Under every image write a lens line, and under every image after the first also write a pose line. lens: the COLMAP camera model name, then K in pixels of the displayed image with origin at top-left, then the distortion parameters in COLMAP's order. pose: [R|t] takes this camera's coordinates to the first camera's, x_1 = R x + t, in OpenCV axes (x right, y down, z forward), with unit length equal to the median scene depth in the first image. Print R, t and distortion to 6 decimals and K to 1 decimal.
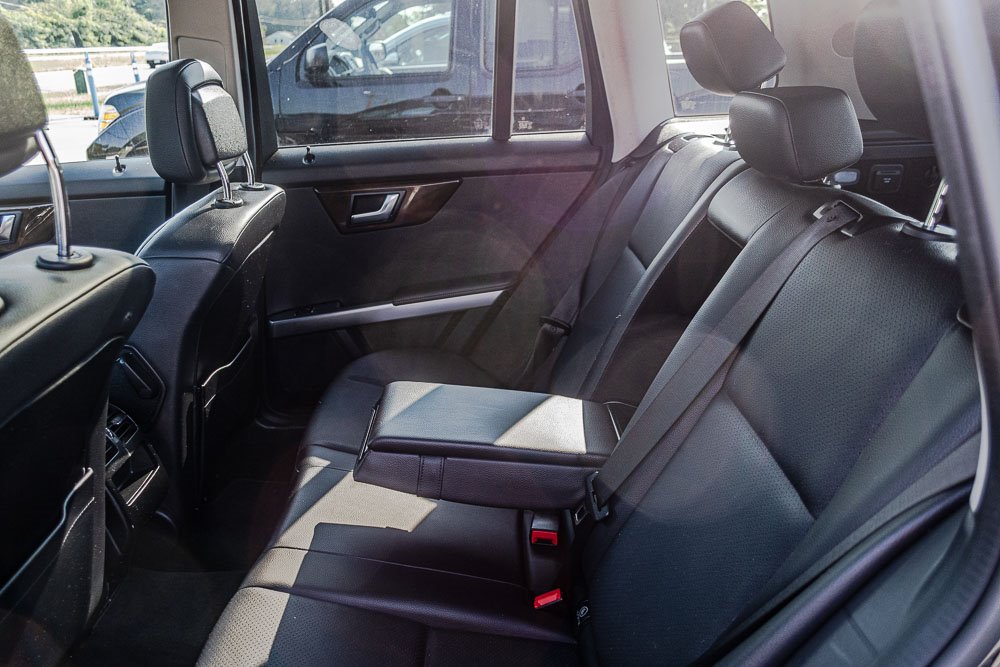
lens RADIAL K [[758.4, 0, 505.6], [0, 758.4, 349.5], [0, 0, 1]] dist [-0.000893, -0.002926]
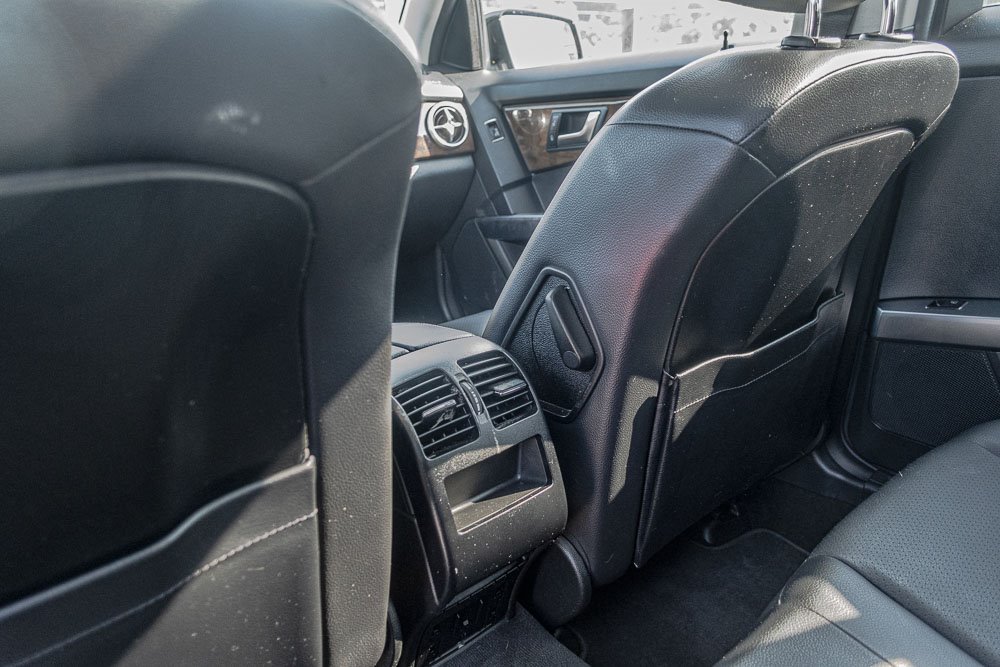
lens RADIAL K [[758.4, 0, 505.6], [0, 758.4, 349.5], [0, 0, 1]] dist [-0.000893, -0.002926]
pose [[0.636245, 0.255124, -0.728083, -0.072480], [-0.247177, 0.961401, 0.120881, -0.007662], [0.730819, 0.103055, 0.674747, 0.519123]]
